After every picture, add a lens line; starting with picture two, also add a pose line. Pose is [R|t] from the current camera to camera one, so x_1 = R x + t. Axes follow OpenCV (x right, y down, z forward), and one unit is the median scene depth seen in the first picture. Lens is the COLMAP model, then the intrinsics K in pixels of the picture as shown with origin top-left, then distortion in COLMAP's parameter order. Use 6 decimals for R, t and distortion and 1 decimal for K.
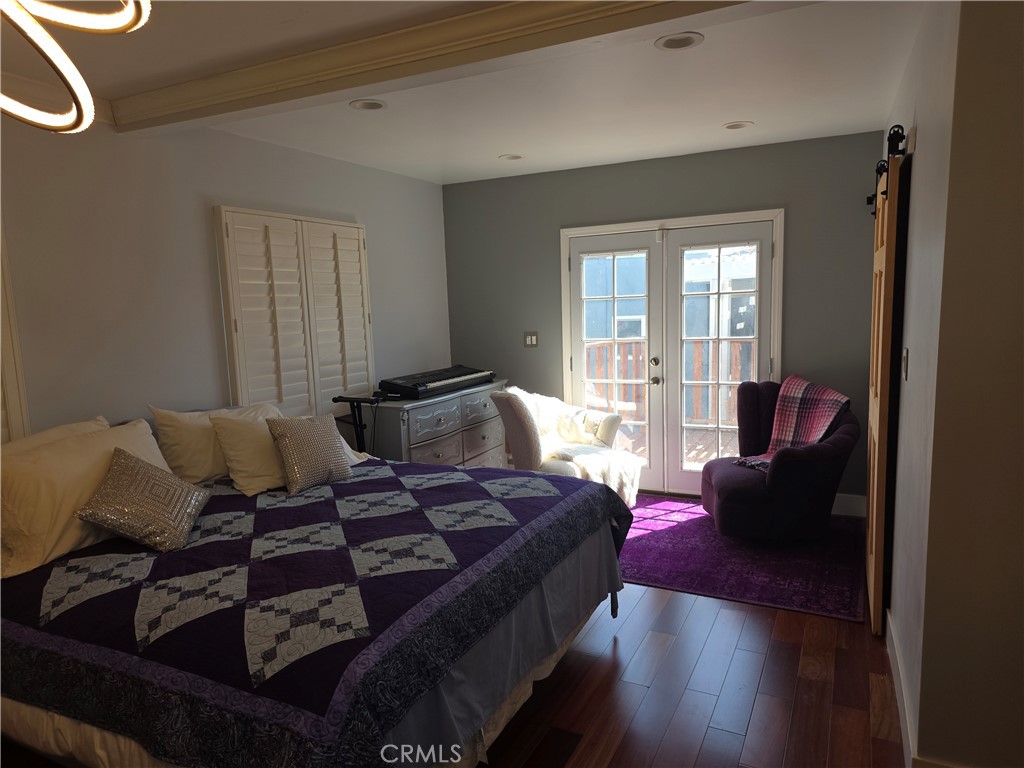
lens RADIAL K [[680.1, 0, 511.3], [0, 680.1, 386.3], [0, 0, 1]] dist [0.032540, -0.023755]
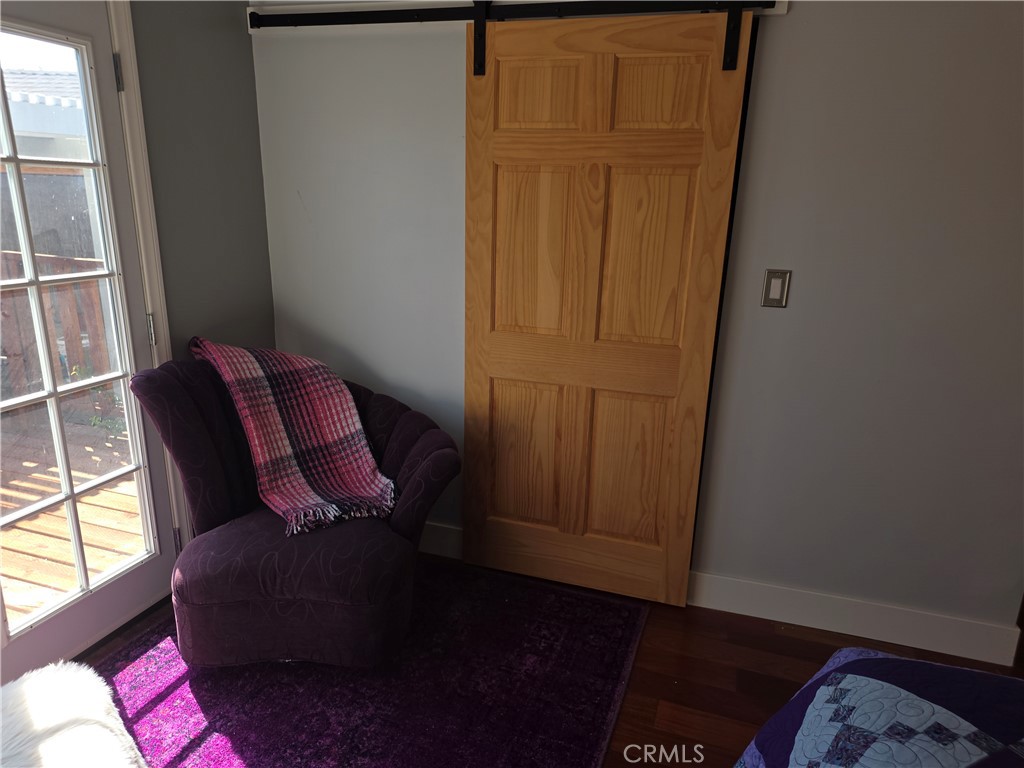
lens RADIAL K [[680.1, 0, 513.1], [0, 680.1, 388.7], [0, 0, 1]] dist [0.032540, -0.023755]
pose [[-0.121844, -0.251397, 0.960184, -0.135528], [0.088871, 0.960743, 0.262821, -0.101344], [-0.988563, 0.117356, -0.094719, 0.856926]]
